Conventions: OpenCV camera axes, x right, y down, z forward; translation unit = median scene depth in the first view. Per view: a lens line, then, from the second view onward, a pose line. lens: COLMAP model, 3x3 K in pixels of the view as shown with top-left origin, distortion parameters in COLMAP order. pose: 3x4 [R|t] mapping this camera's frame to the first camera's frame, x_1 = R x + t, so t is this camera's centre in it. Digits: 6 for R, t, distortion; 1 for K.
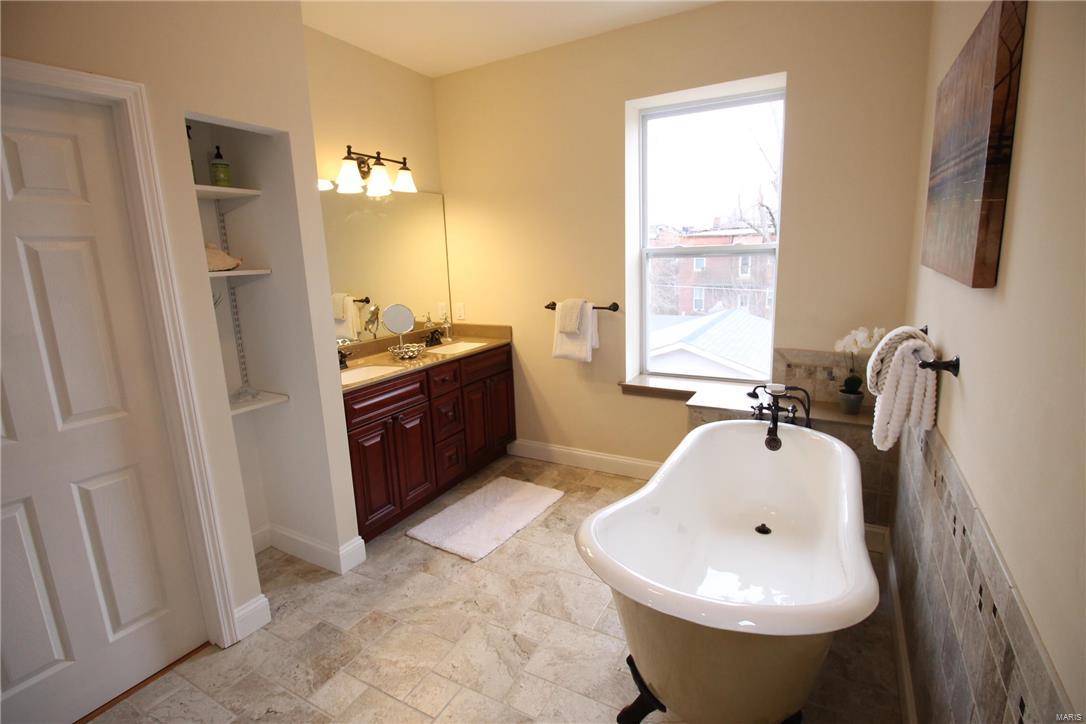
lens RADIAL K [[511.7, 0, 546.5], [0, 511.7, 351.6], [0, 0, 1]] dist [0.002844, -0.015048]
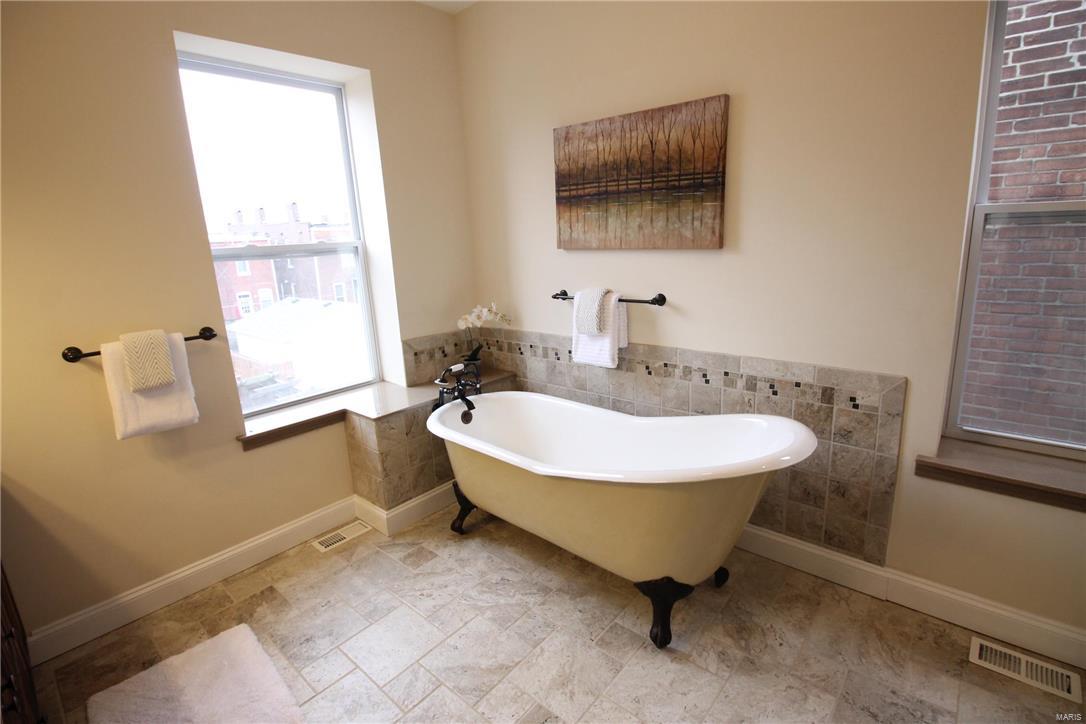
lens RADIAL K [[511.7, 0, 546.5], [0, 511.7, 351.6], [0, 0, 1]] dist [0.002844, -0.015048]
pose [[0.215343, -0.195556, 0.956758, -0.431641], [0.222568, 0.963787, 0.146898, -0.064743], [-0.950837, 0.181310, 0.251069, 0.413850]]
